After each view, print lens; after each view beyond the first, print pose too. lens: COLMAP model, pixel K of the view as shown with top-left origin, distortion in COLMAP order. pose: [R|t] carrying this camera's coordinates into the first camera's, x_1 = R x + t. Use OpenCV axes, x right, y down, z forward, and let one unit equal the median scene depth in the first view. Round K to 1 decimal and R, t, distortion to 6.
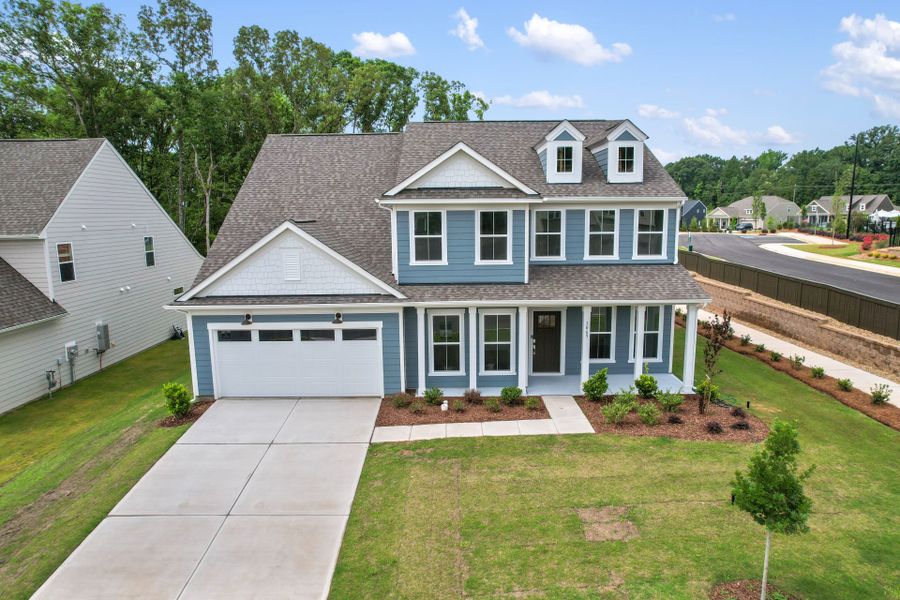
lens RADIAL K [[566.5, 0, 450.0], [0, 566.5, 300.0], [0, 0, 1]] dist [-0.062588, 0.050118]
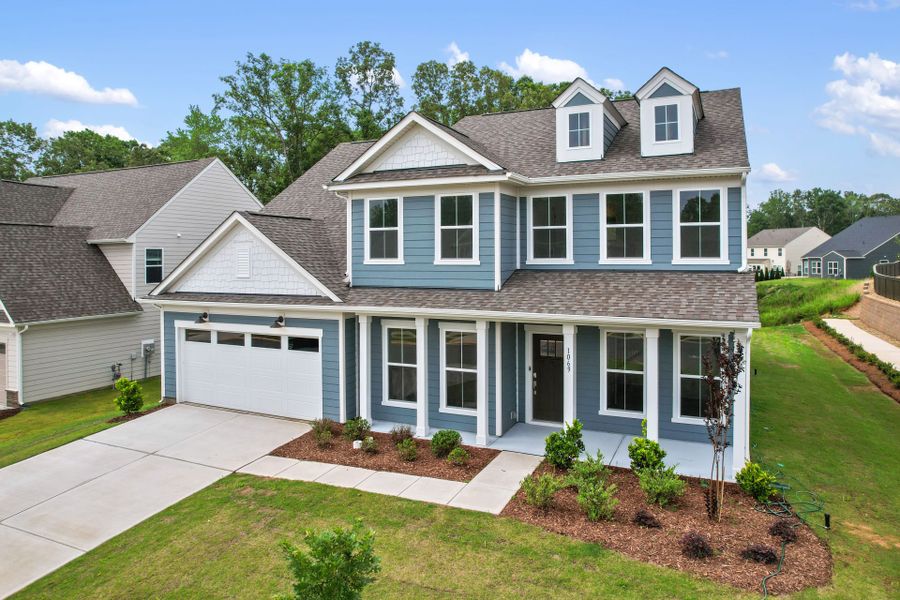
lens RADIAL K [[585.4, 0, 448.4], [0, 585.4, 256.5], [0, 0, 1]] dist [-0.072902, 0.063800]
pose [[0.906740, 0.007414, -0.421626, 0.403119], [-0.070572, 0.988412, -0.134390, 0.033235], [0.415744, 0.151612, 0.896756, 0.289715]]
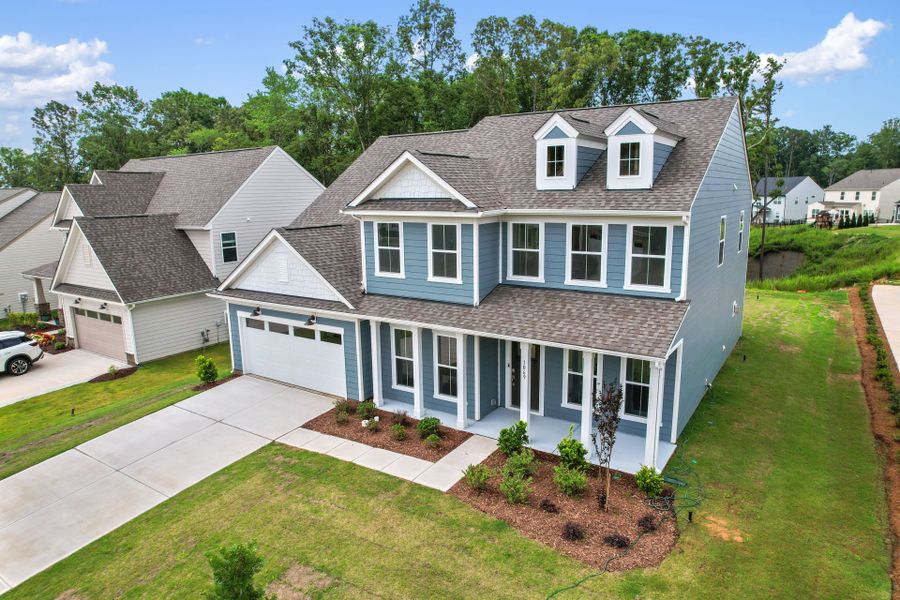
lens RADIAL K [[566.5, 0, 450.0], [0, 566.5, 300.0], [0, 0, 1]] dist [-0.062588, 0.050118]
pose [[0.836771, 0.103289, -0.537722, 0.586202], [-0.079463, 0.994558, 0.067385, -0.097614], [0.541756, -0.013657, 0.840425, 0.235222]]
